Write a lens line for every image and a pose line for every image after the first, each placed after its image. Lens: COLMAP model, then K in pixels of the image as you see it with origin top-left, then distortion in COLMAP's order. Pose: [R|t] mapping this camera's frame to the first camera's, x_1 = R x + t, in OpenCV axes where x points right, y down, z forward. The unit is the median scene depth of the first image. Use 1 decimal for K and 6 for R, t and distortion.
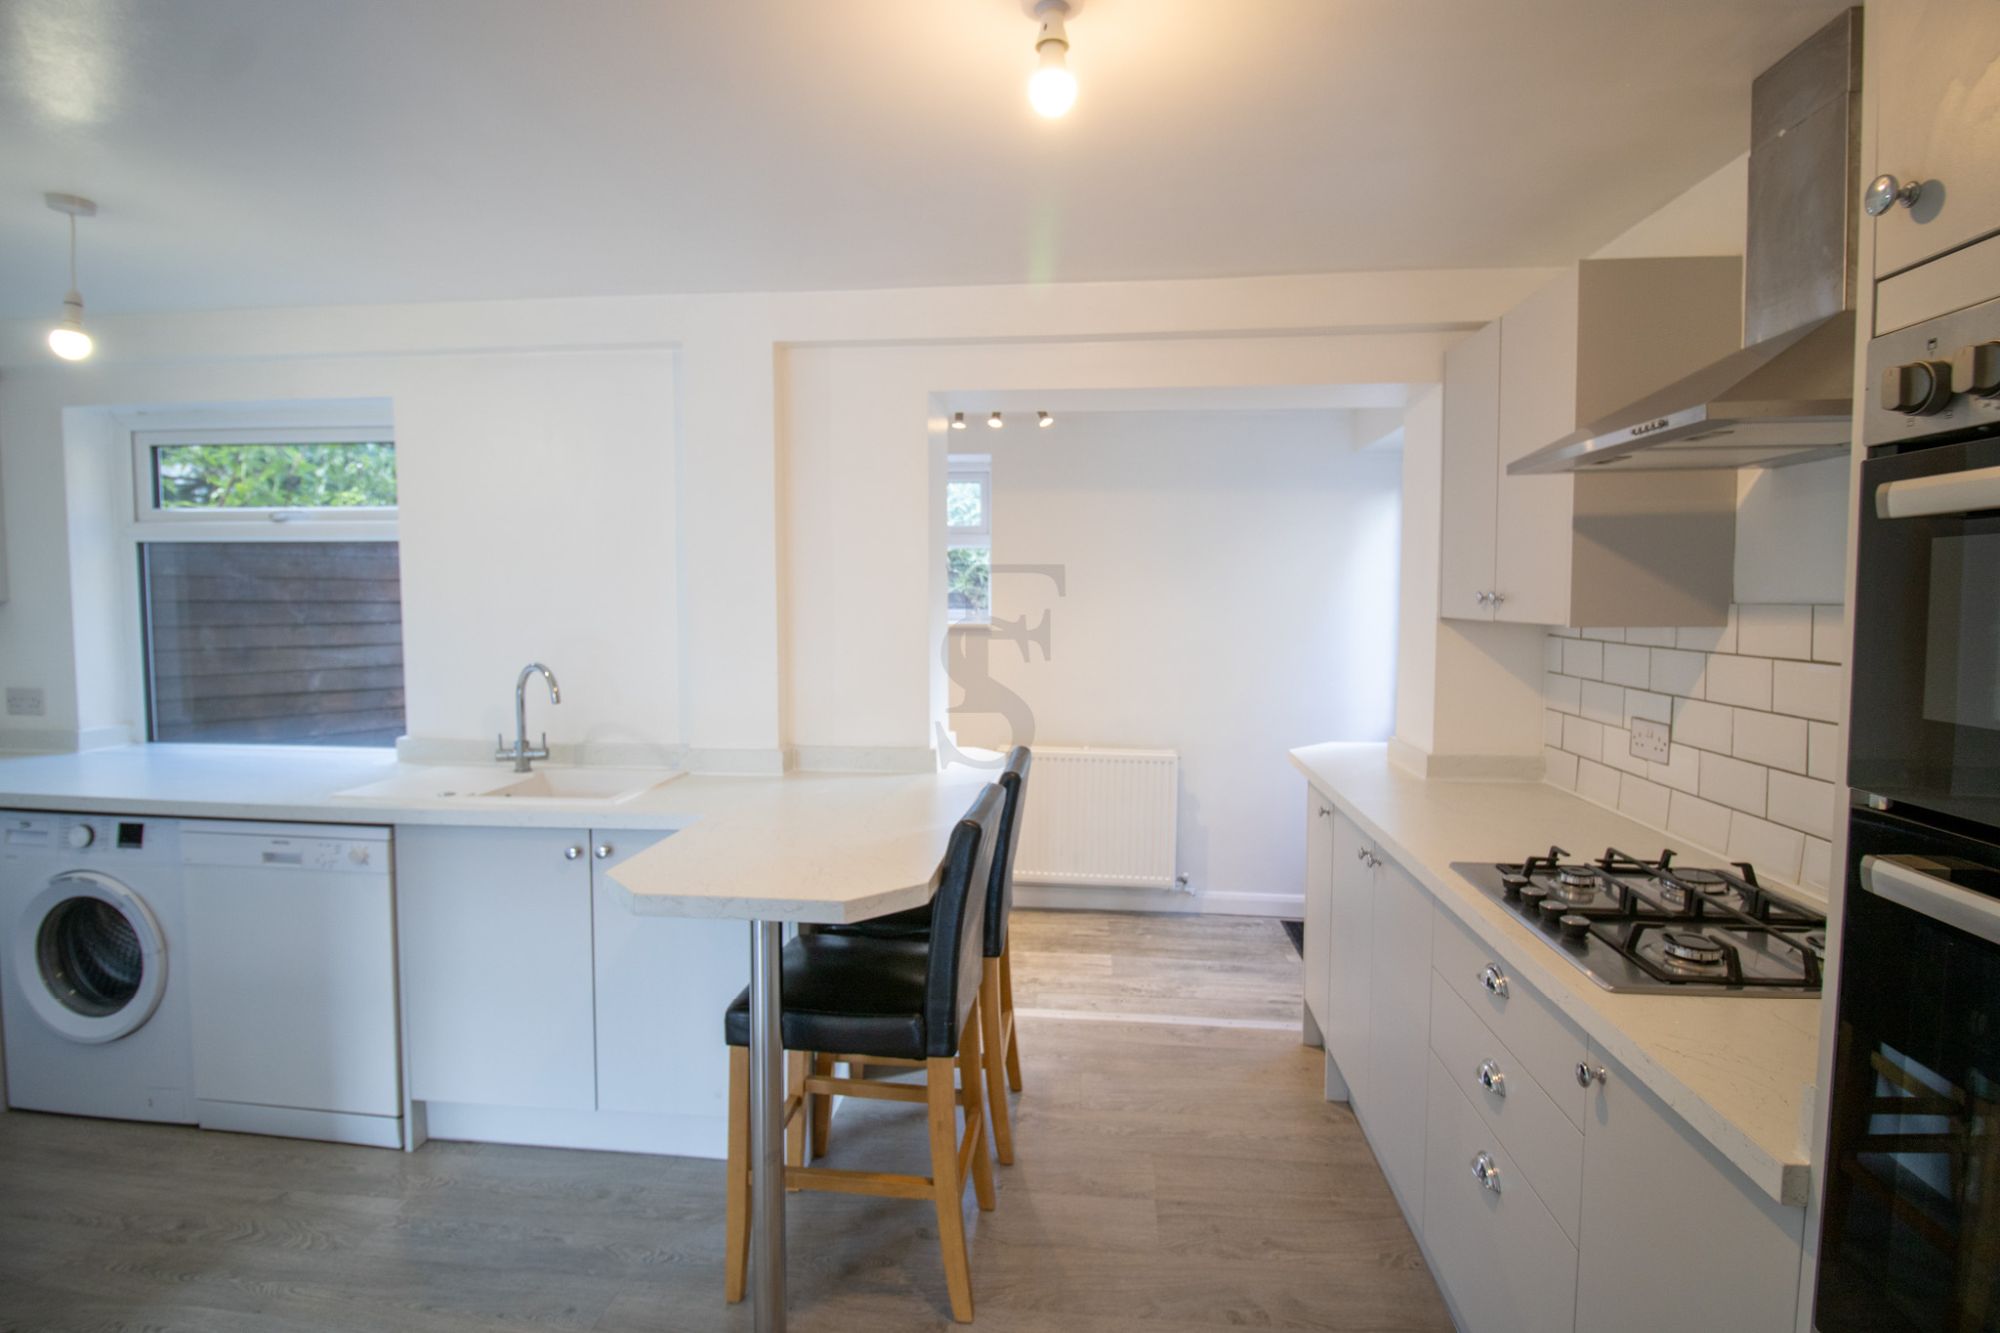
lens RADIAL K [[957.1, 0, 983.6], [0, 957.1, 651.7], [0, 0, 1]] dist [-0.012252, -0.004354]
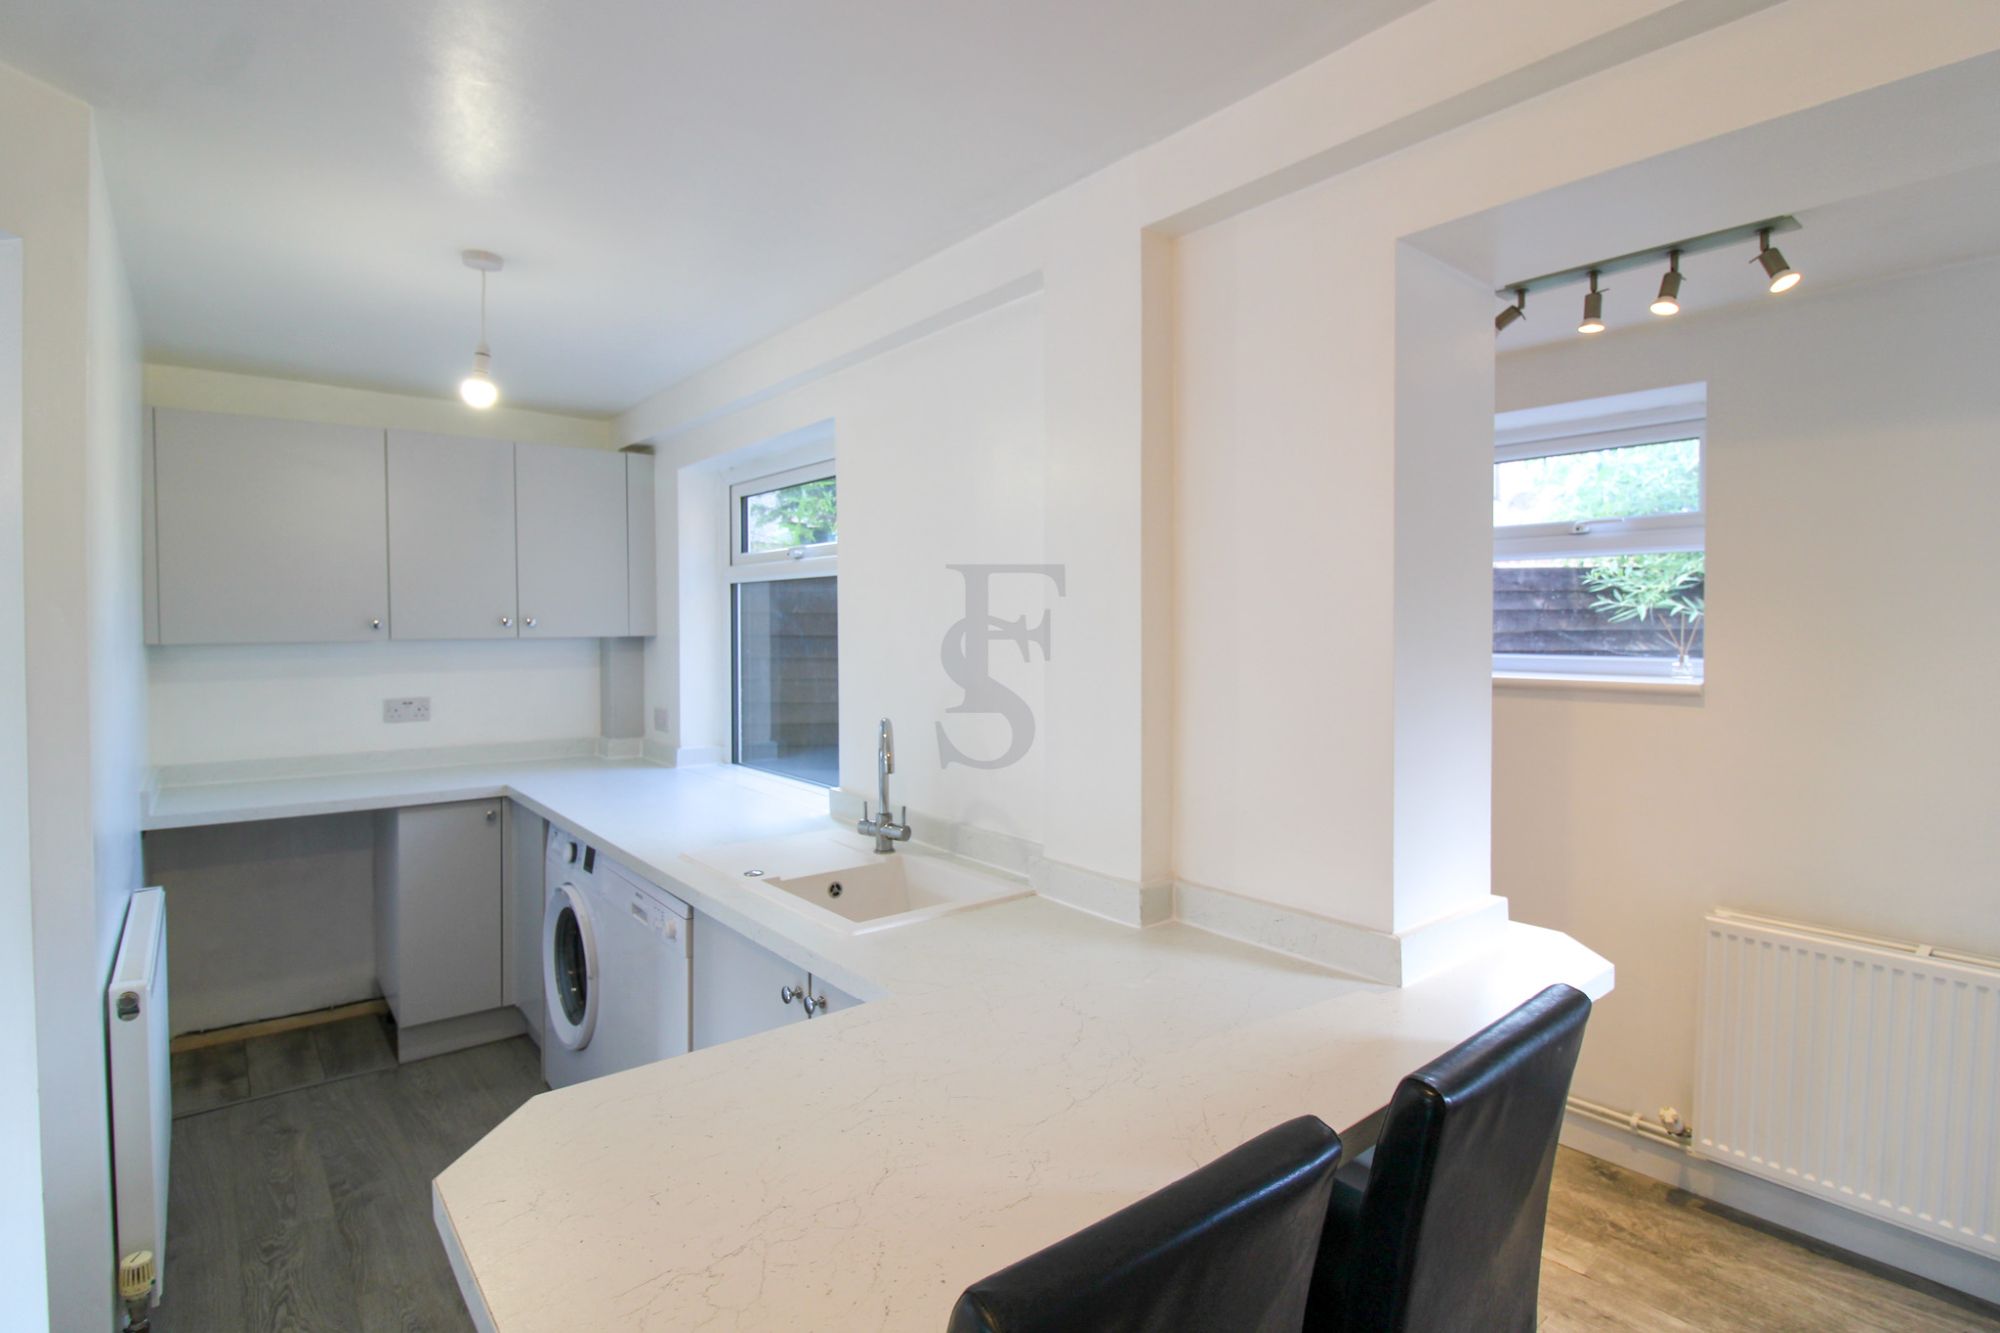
lens RADIAL K [[957.1, 0, 1008.1], [0, 957.1, 651.8], [0, 0, 1]] dist [-0.012252, -0.004354]
pose [[0.722036, 0.017065, -0.691645, 0.165364], [-0.043260, 0.998853, -0.020516, -0.034722], [0.690502, 0.044734, 0.721946, 0.547347]]
